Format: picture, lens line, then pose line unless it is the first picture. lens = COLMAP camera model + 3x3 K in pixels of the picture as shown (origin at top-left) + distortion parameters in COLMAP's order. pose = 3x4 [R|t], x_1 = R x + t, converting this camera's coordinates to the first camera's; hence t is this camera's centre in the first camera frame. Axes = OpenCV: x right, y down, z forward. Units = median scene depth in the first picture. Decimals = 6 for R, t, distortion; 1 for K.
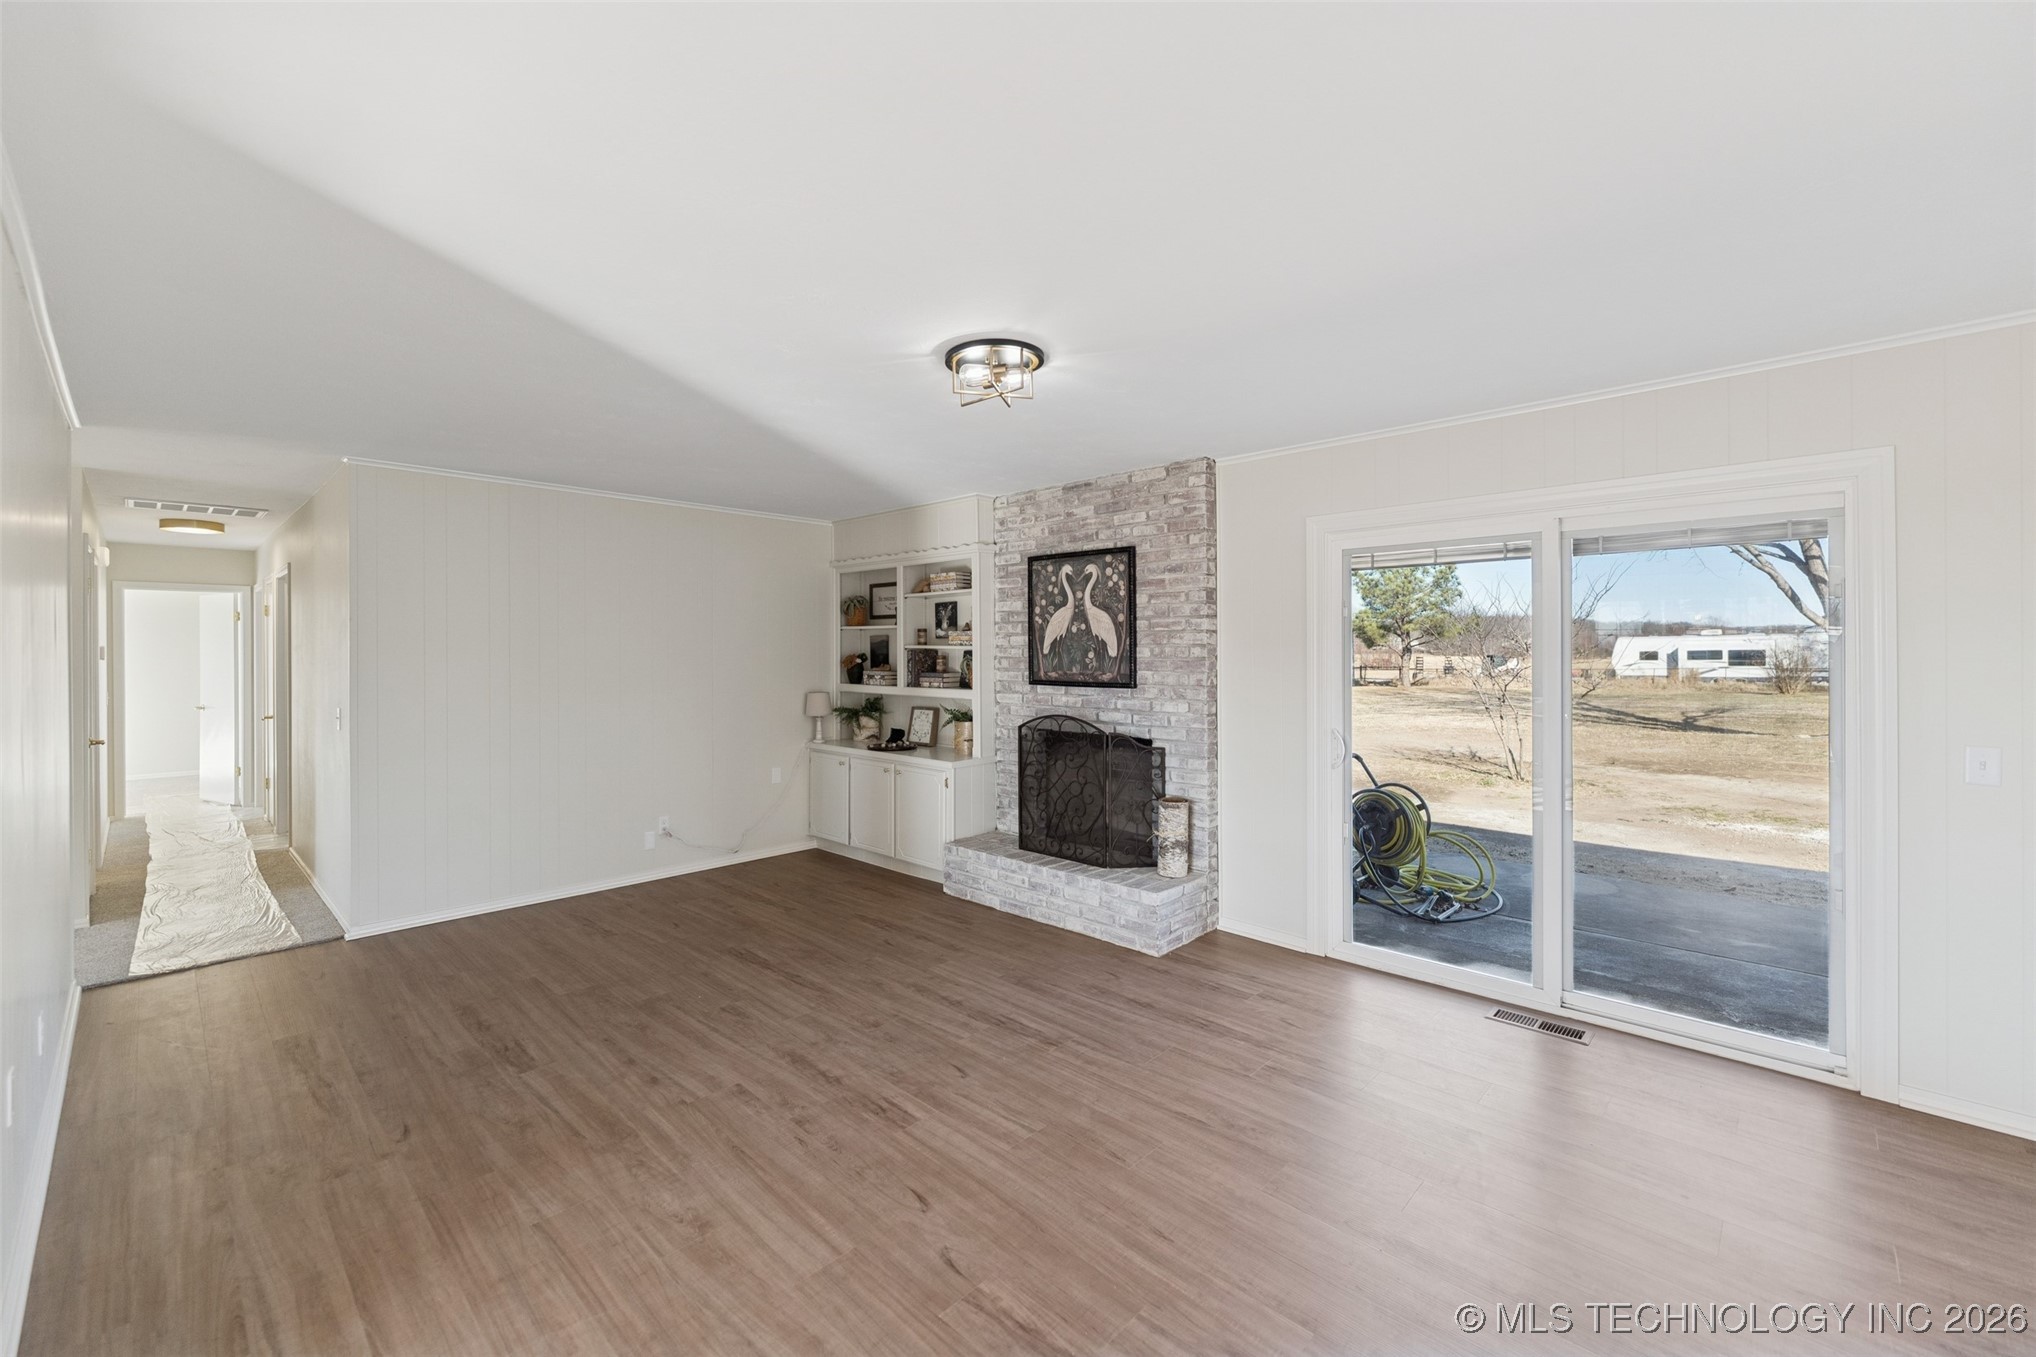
lens RADIAL K [[832.0, 0, 1018.8], [0, 832.0, 654.4], [0, 0, 1]] dist [-0.001015, -0.000989]
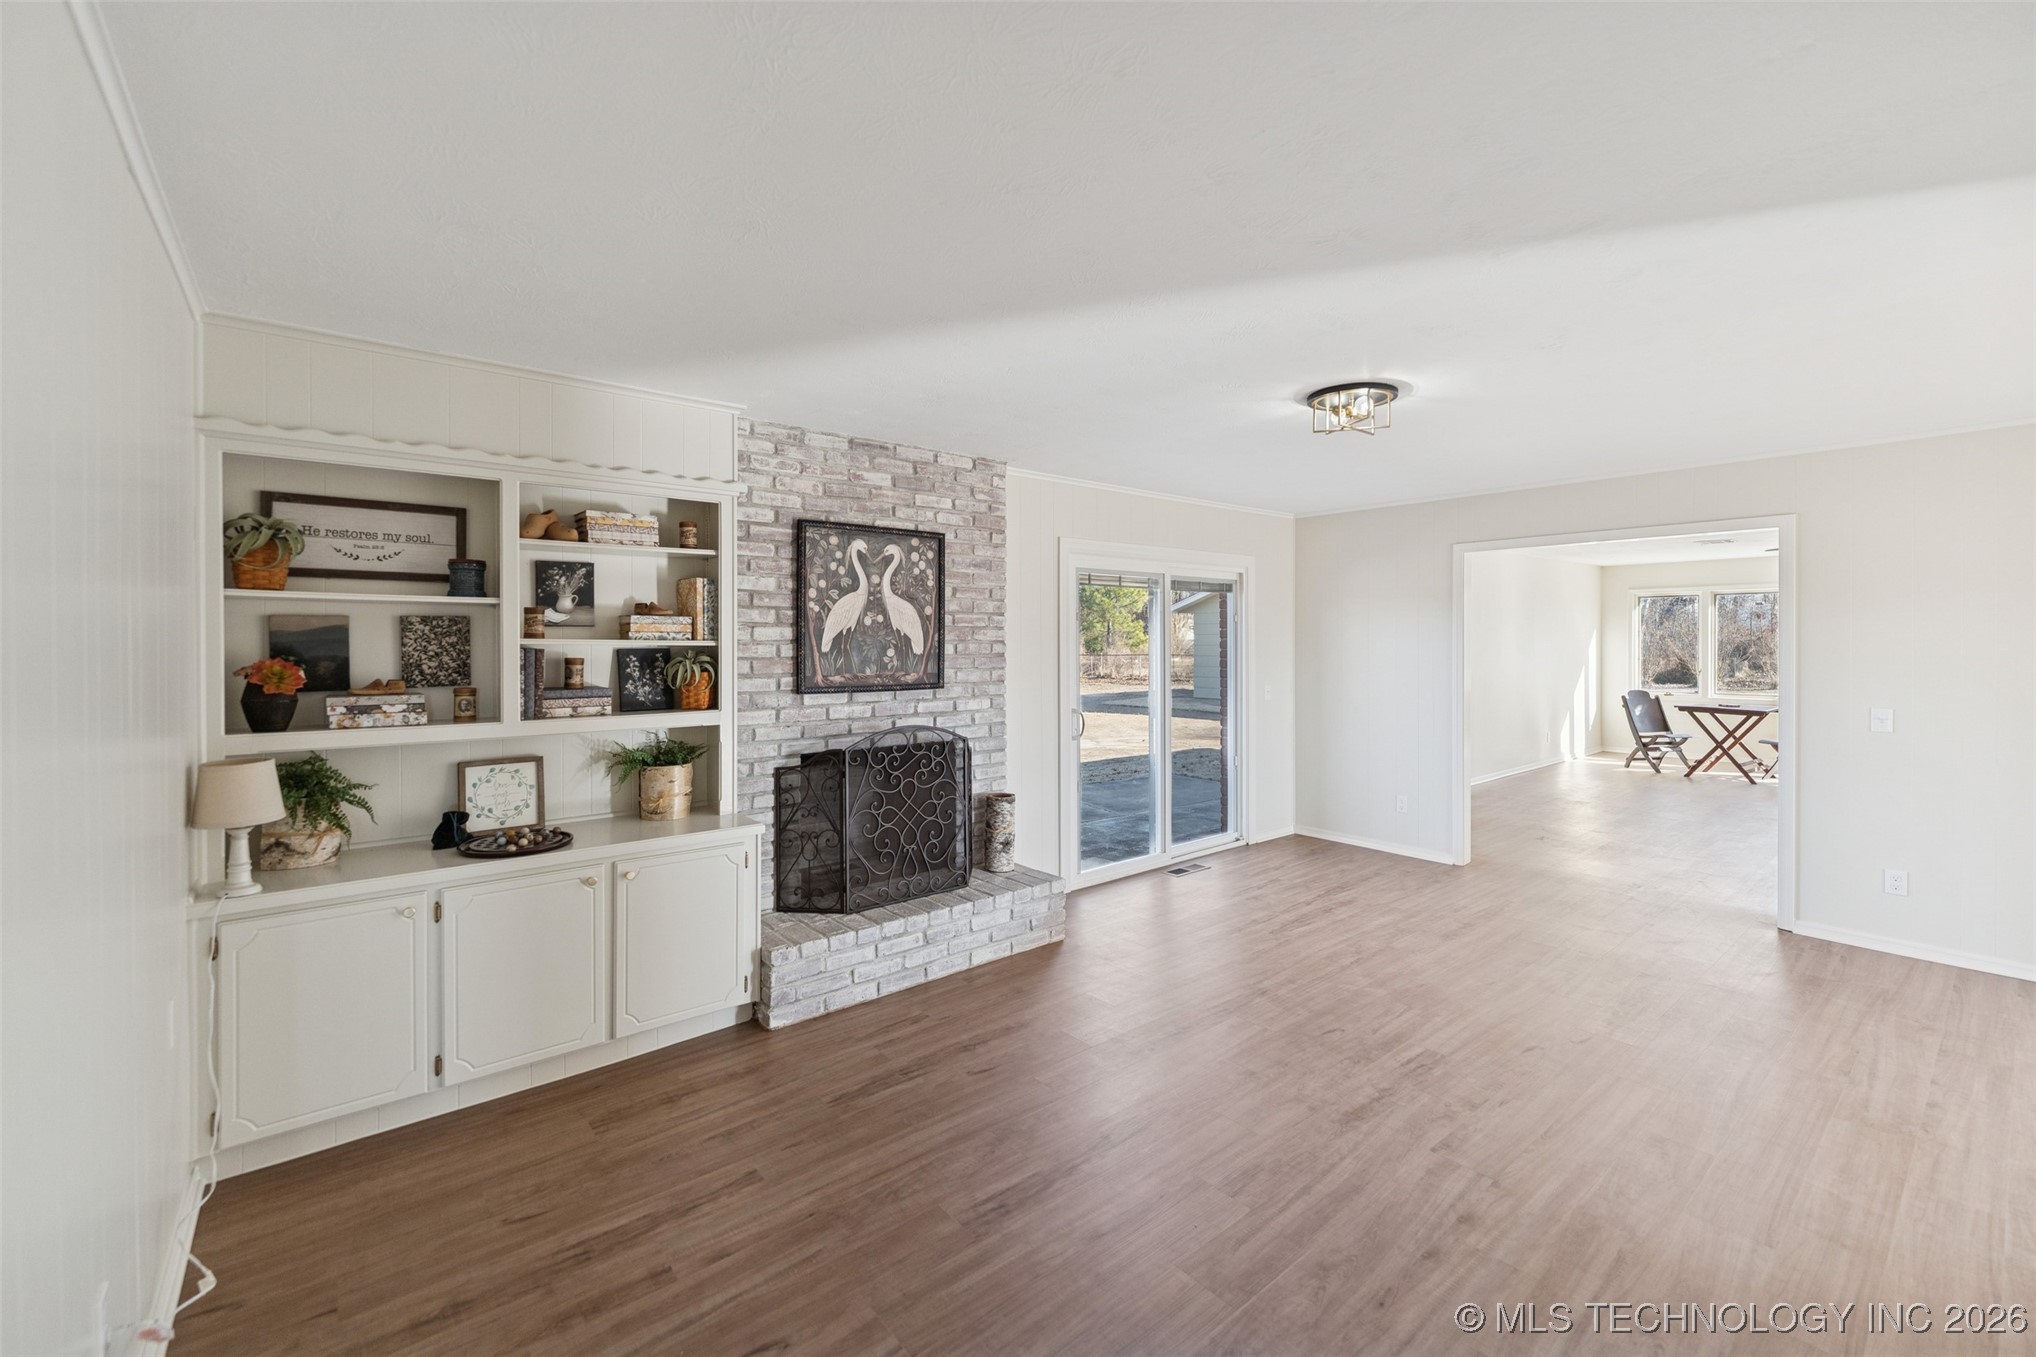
lens RADIAL K [[832.0, 0, 1003.7], [0, 832.0, 653.3], [0, 0, 1]] dist [-0.001015, -0.000989]
pose [[0.129102, -0.006935, 0.991607, -0.728640], [0.010595, 0.999928, 0.005614, -0.002301], [-0.991575, 0.009781, 0.129166, 0.777223]]
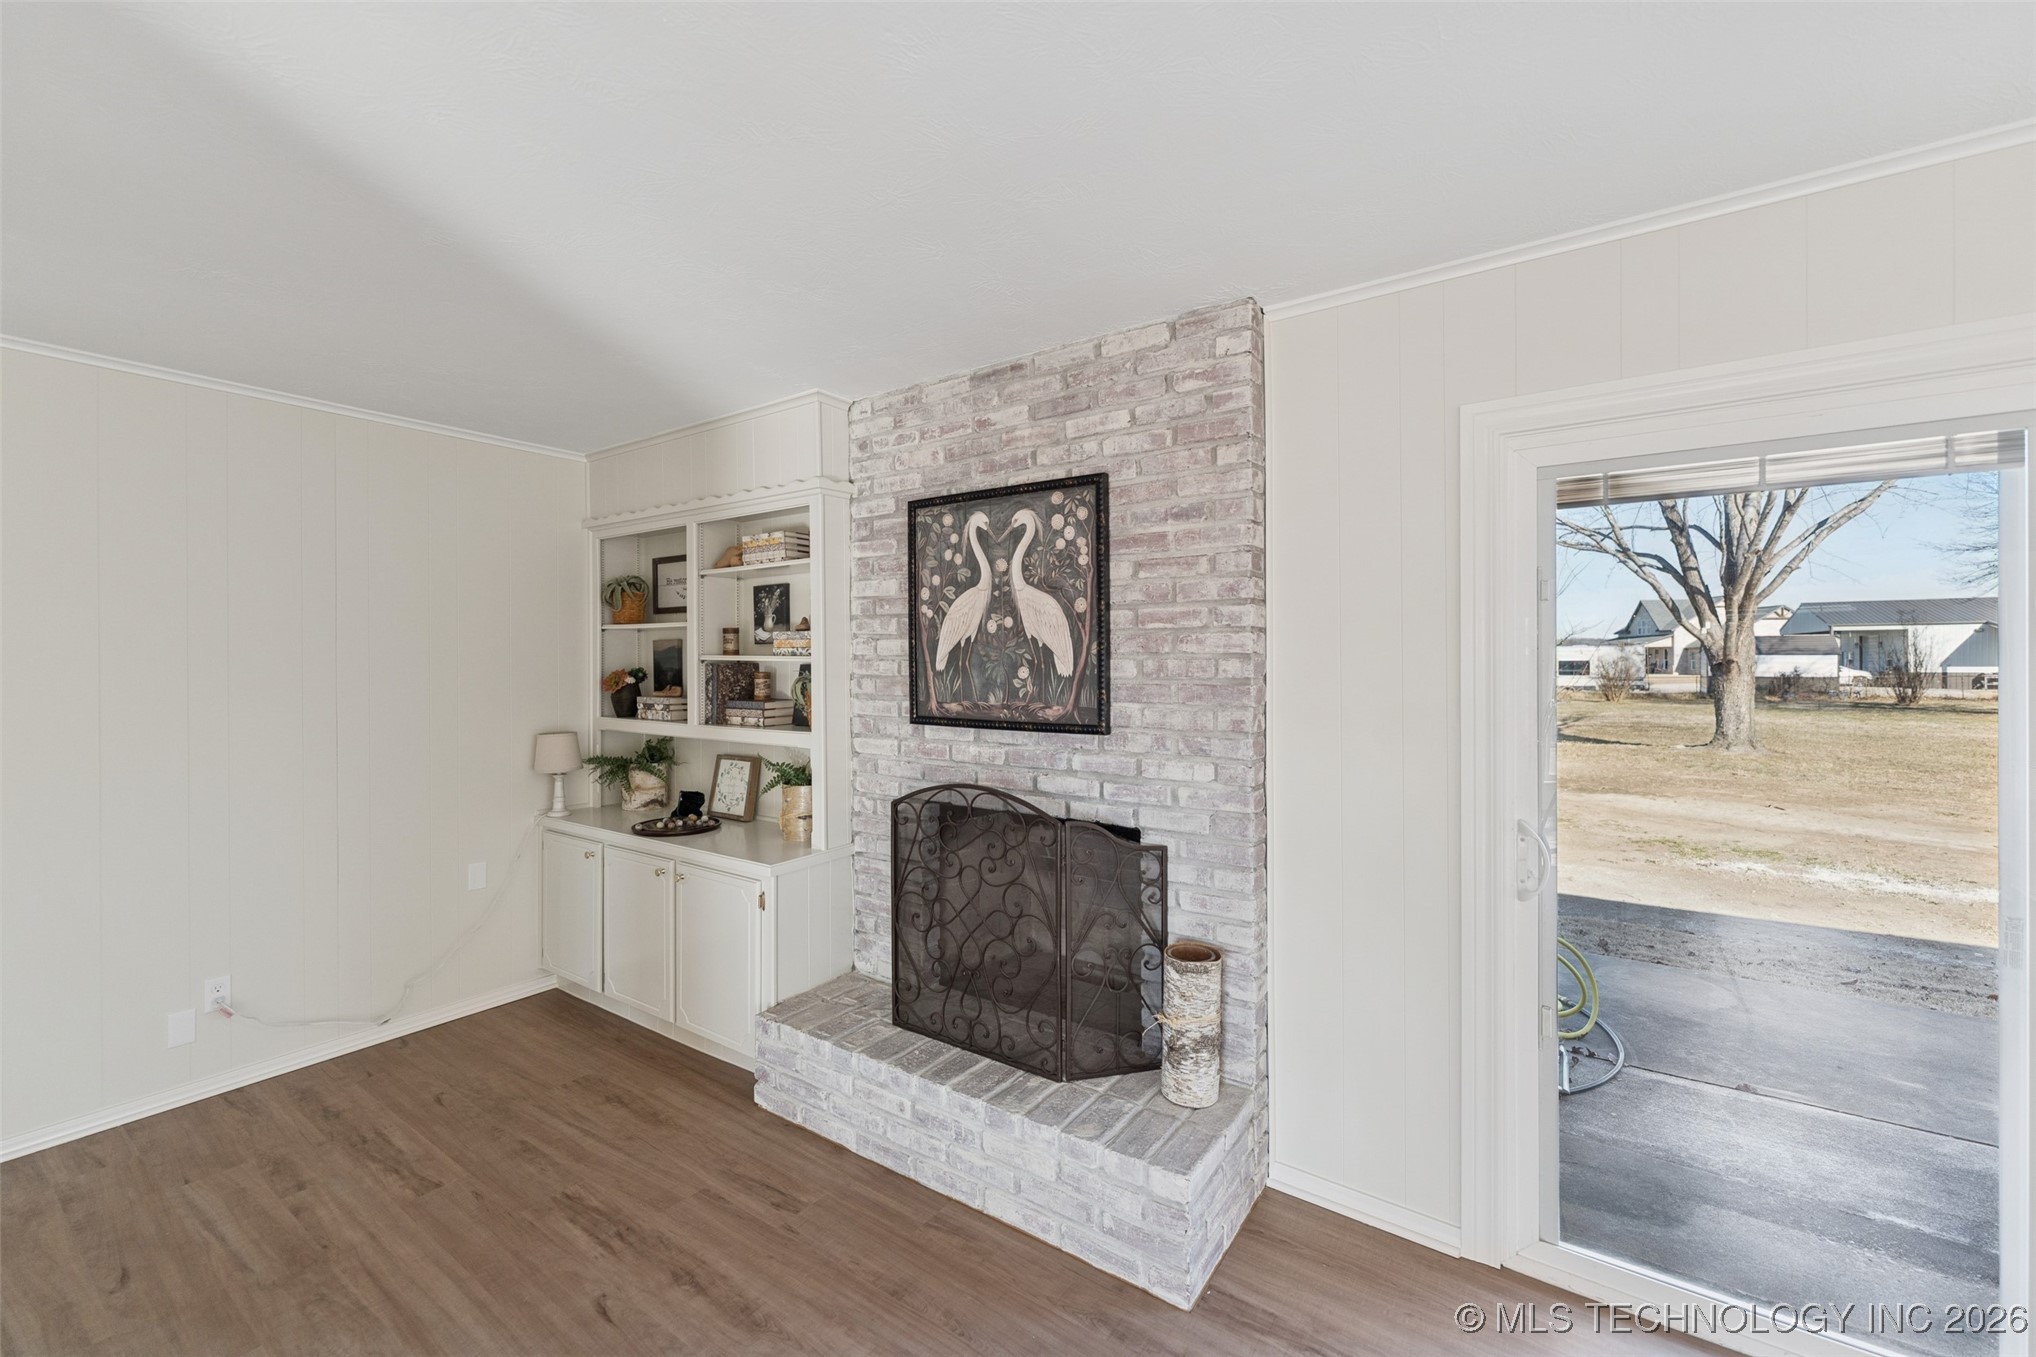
lens RADIAL K [[832.0, 0, 1019.4], [0, 832.0, 661.1], [0, 0, 1]] dist [-0.001015, -0.000989]
pose [[0.988537, -0.000365, 0.150980, 0.000119], [0.001053, 0.999989, -0.004479, -0.004838], [-0.150977, 0.004587, 0.988527, 0.449608]]
